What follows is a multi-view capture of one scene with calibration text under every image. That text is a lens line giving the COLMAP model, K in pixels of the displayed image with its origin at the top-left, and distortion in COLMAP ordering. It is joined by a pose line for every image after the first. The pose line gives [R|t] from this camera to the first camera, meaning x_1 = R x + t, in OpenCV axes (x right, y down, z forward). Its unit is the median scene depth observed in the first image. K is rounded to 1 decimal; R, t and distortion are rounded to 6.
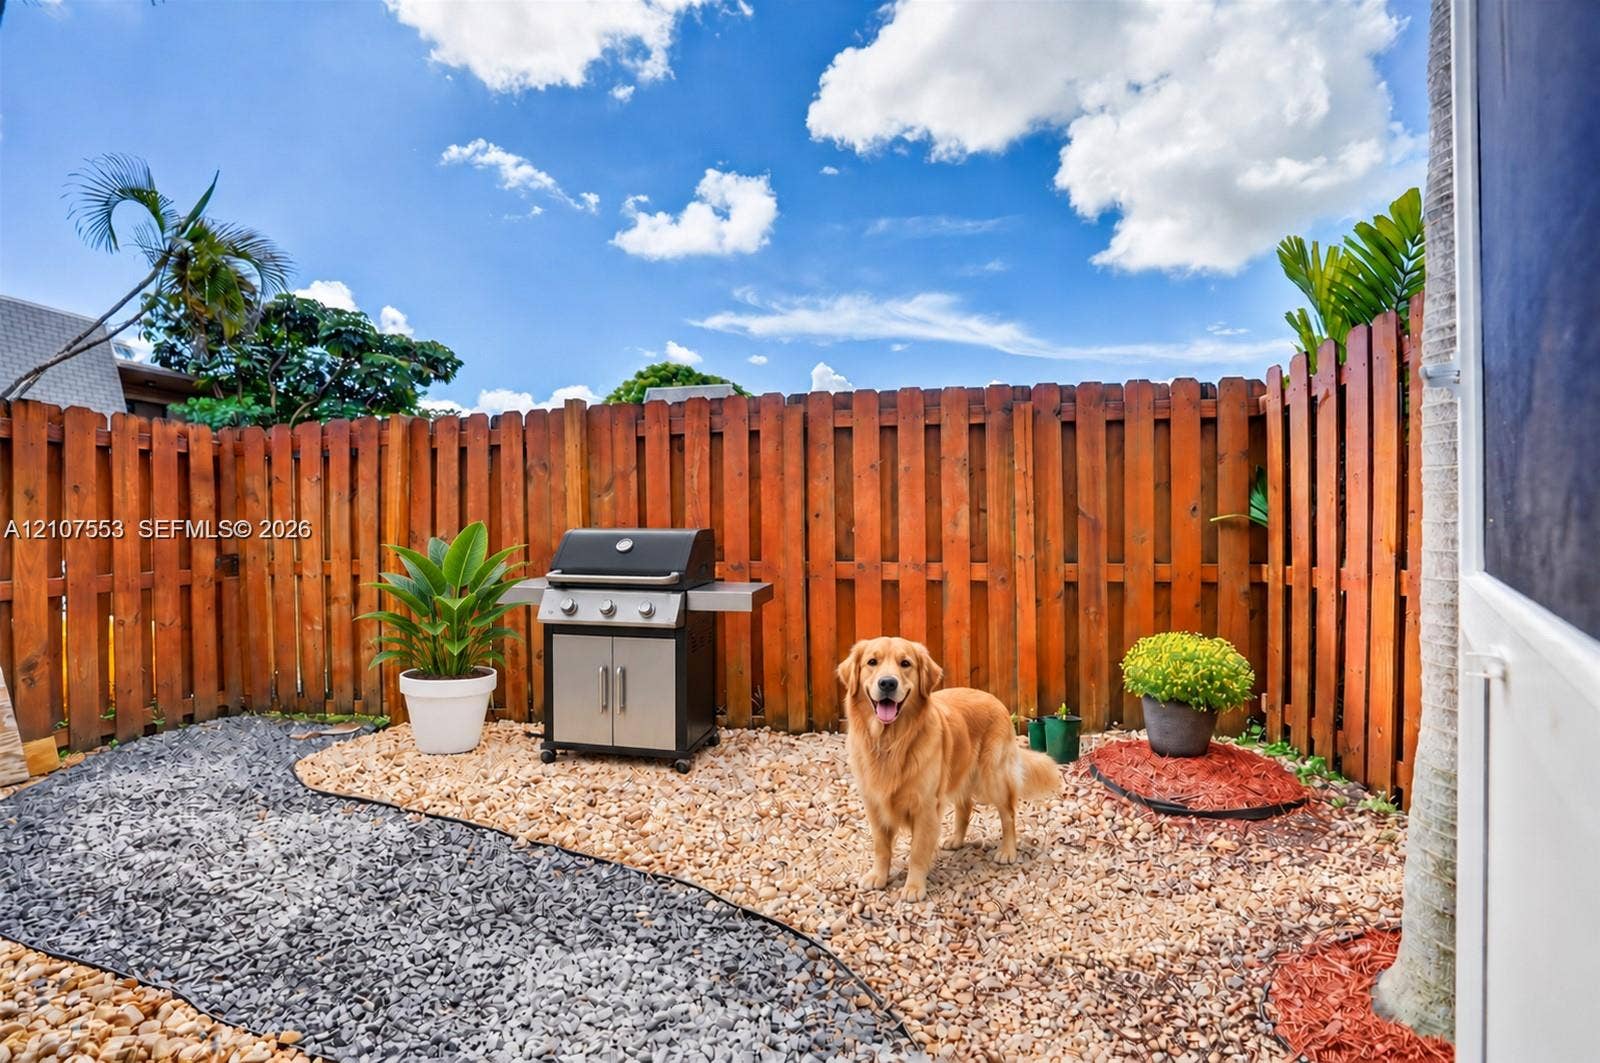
lens RADIAL K [[747.5, 0, 800.9], [0, 747.5, 527.1], [0, 0, 1]] dist [-0.046680, 0.011757]
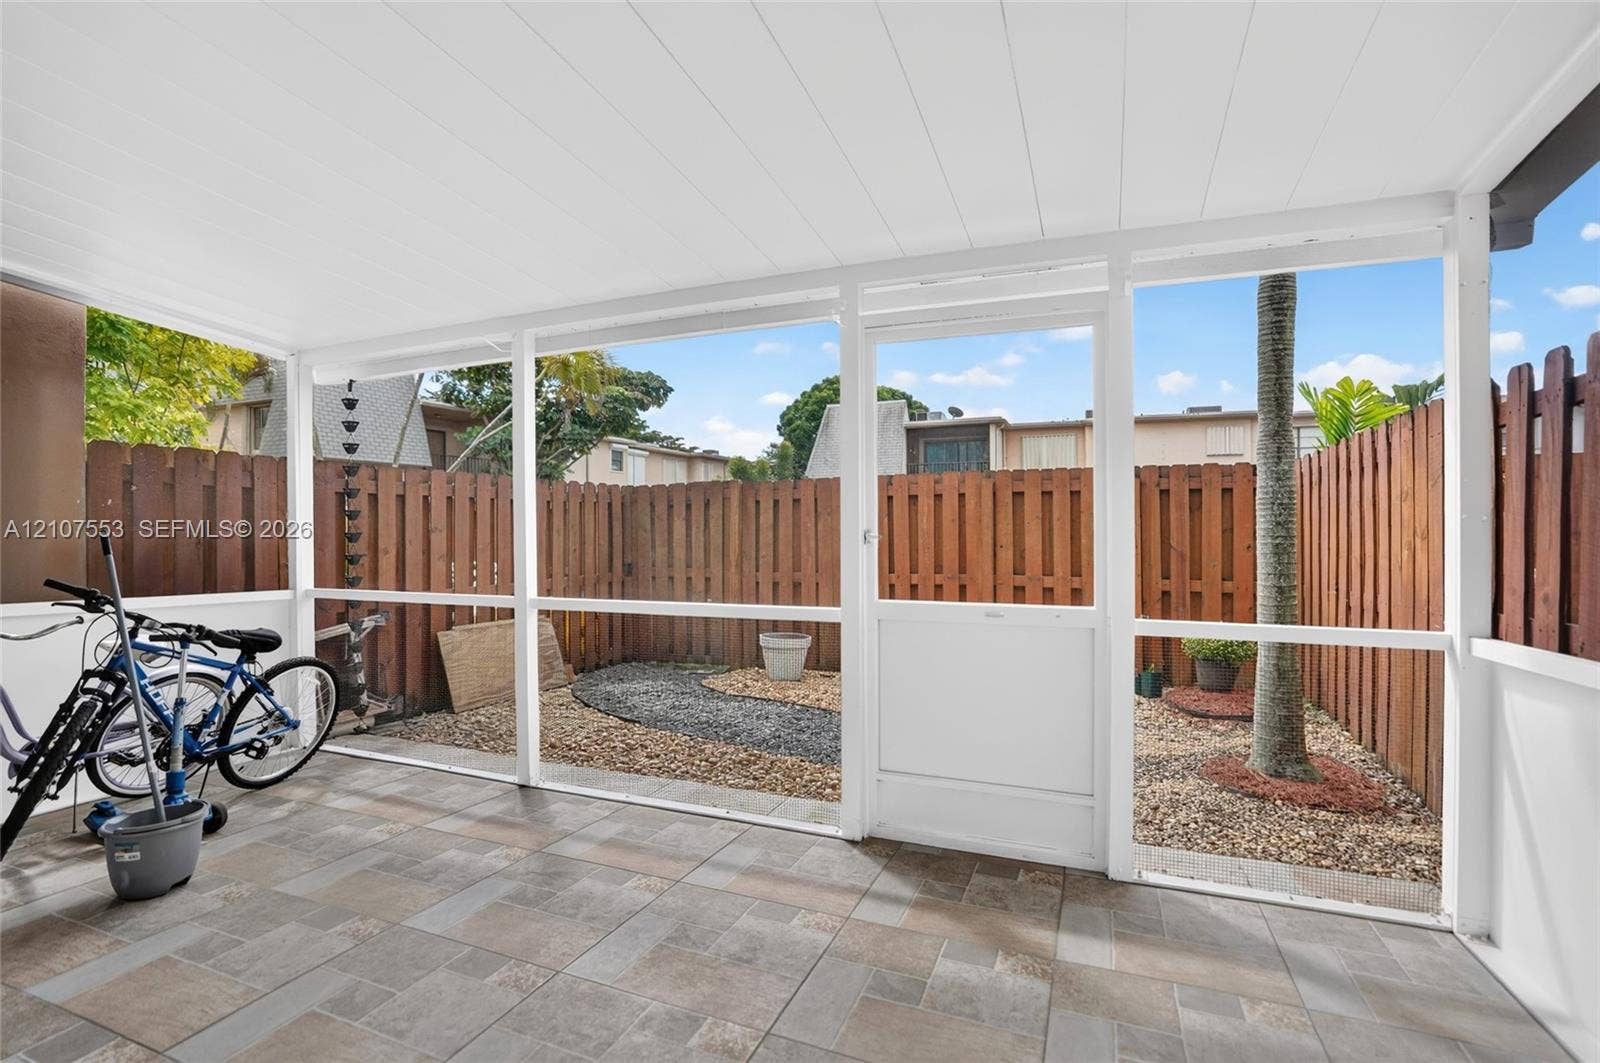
lens RADIAL K [[747.5, 0, 808.0], [0, 747.5, 530.9], [0, 0, 1]] dist [-0.046680, 0.011757]
pose [[0.978169, 0.005552, -0.207738, -0.050955], [-0.004529, 0.999975, 0.005398, -0.054225], [0.207763, -0.004340, 0.978170, -0.641833]]
